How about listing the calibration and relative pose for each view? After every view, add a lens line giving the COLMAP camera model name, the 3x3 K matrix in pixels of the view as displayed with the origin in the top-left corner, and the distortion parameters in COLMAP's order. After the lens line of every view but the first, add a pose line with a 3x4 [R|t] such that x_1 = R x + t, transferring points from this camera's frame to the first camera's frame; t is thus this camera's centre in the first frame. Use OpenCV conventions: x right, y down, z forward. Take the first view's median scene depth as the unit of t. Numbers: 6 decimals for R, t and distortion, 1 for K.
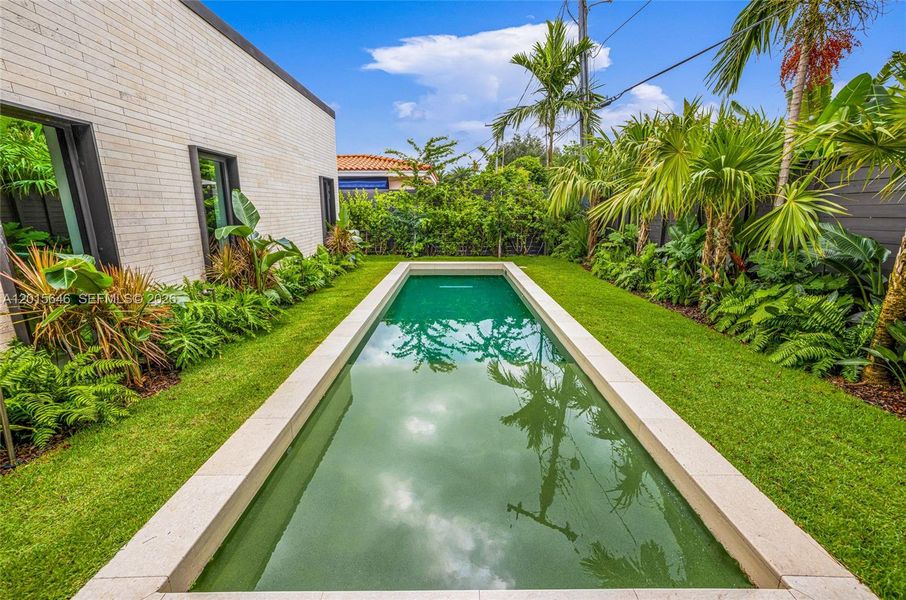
lens RADIAL K [[397.7, 0, 454.6], [0, 397.7, 297.8], [0, 0, 1]] dist [-0.033713, 0.000100]
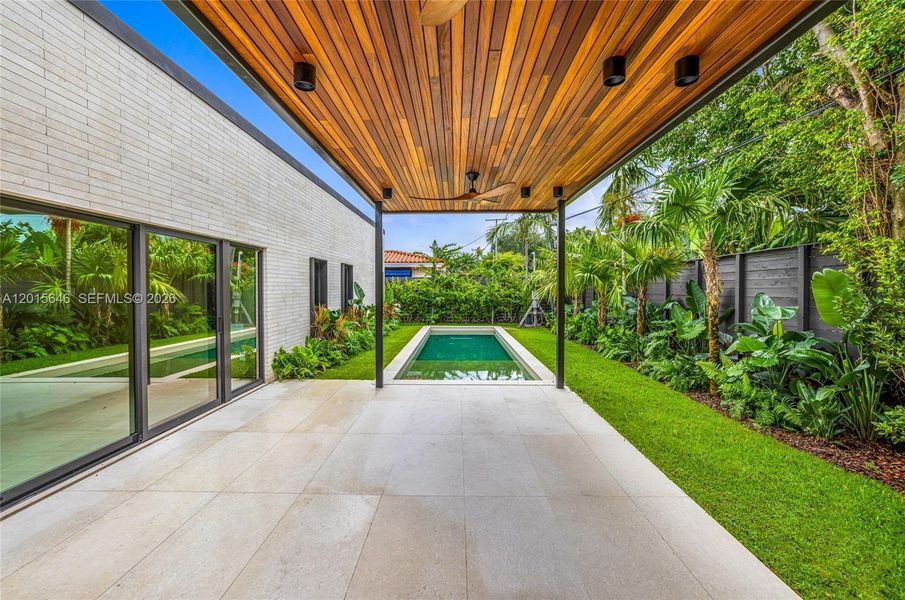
lens RADIAL K [[391.5, 0, 451.5], [0, 391.5, 295.2], [0, 0, 1]] dist [-0.021139, 0.002432]
pose [[0.999774, -0.001451, -0.021196, -0.002613], [-0.002931, 0.978703, -0.205262, 0.091173], [0.021042, 0.205277, 0.978478, -0.421032]]
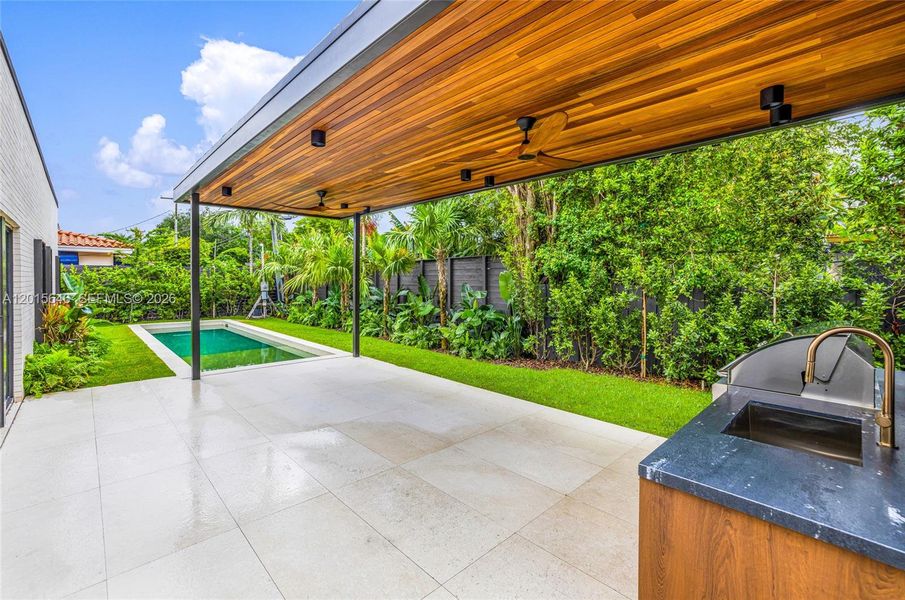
lens RADIAL K [[391.5, 0, 450.6], [0, 391.5, 285.6], [0, 0, 1]] dist [-0.021139, 0.002432]
pose [[0.736168, -0.009846, 0.676727, -0.194689], [0.148952, 0.977735, -0.147810, 0.107246], [-0.660205, 0.209613, 0.721243, -0.501664]]
